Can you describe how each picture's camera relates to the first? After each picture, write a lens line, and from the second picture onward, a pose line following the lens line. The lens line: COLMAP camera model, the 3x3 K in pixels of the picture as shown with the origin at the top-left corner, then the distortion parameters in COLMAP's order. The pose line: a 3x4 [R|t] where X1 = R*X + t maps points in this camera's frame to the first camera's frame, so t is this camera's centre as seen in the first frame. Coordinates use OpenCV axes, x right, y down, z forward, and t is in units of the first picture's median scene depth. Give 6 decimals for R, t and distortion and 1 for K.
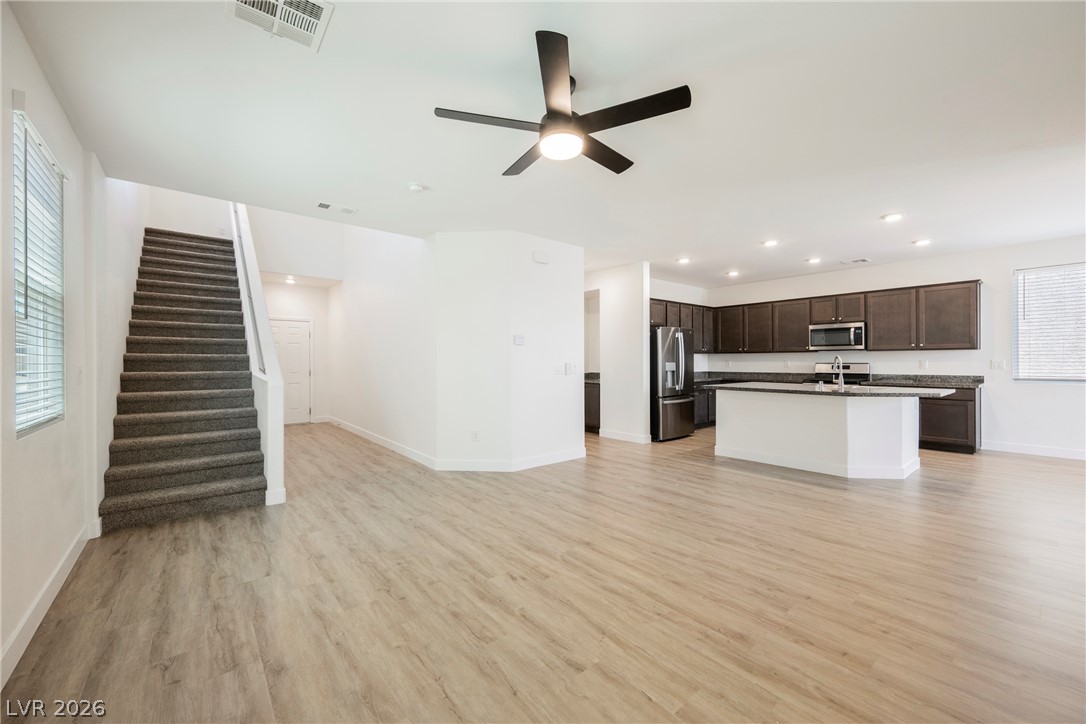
lens RADIAL K [[423.2, 0, 545.4], [0, 423.2, 359.9], [0, 0, 1]] dist [-0.001232, -0.000447]
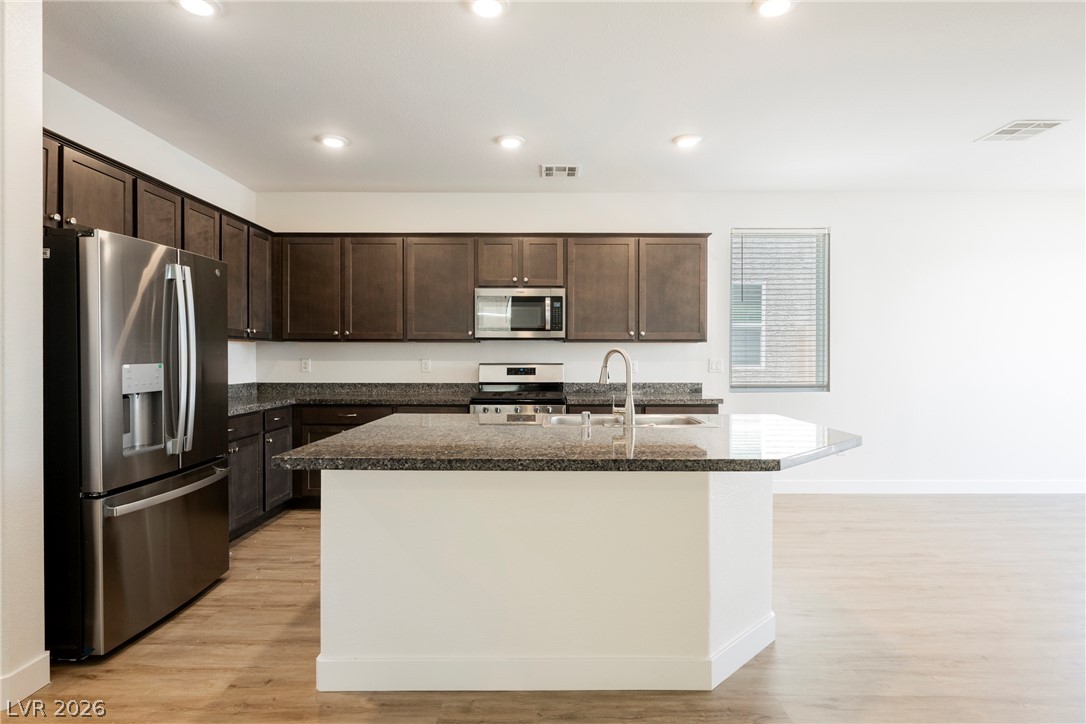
lens RADIAL K [[563.0, 0, 543.4], [0, 563.0, 361.0], [0, 0, 1]] dist [-0.002043, -0.001073]
pose [[0.644207, 0.000411, 0.764851, 0.216979], [-0.006188, 0.999970, 0.004675, 0.001048], [-0.764826, -0.007745, 0.644191, 0.663158]]
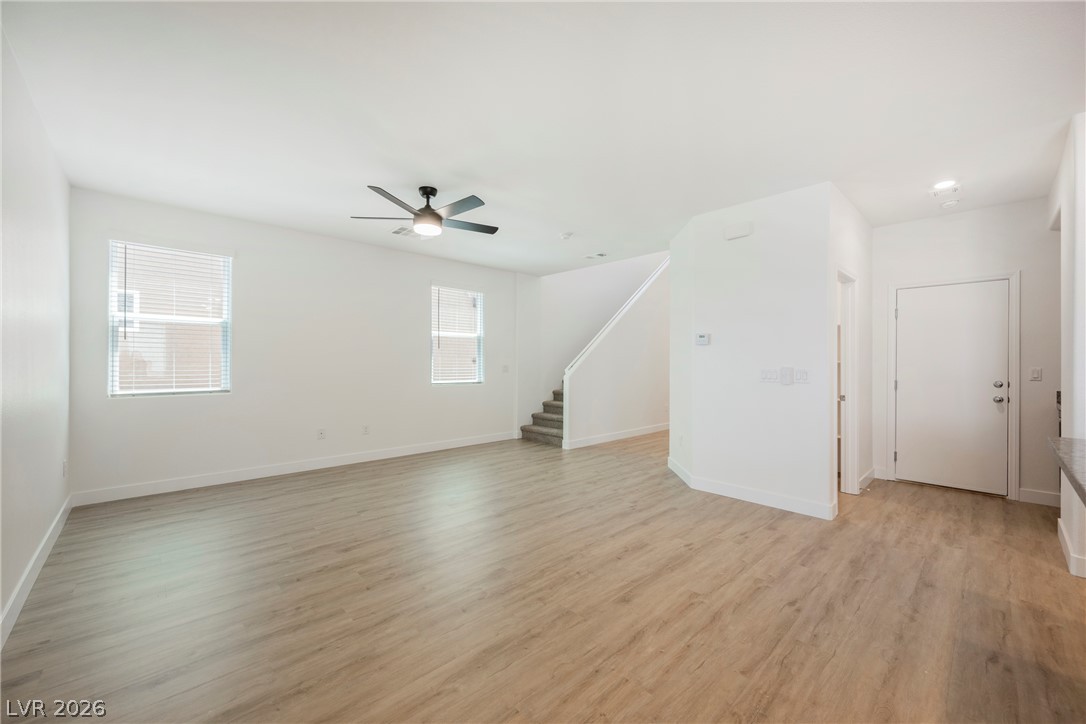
lens RADIAL K [[423.2, 0, 547.6], [0, 423.2, 361.9], [0, 0, 1]] dist [-0.001232, -0.000447]
pose [[0.066936, 0.000765, -0.997757, 0.695436], [0.000283, 1.000000, 0.000786, -0.001666], [0.997757, -0.000335, 0.066935, 0.561410]]
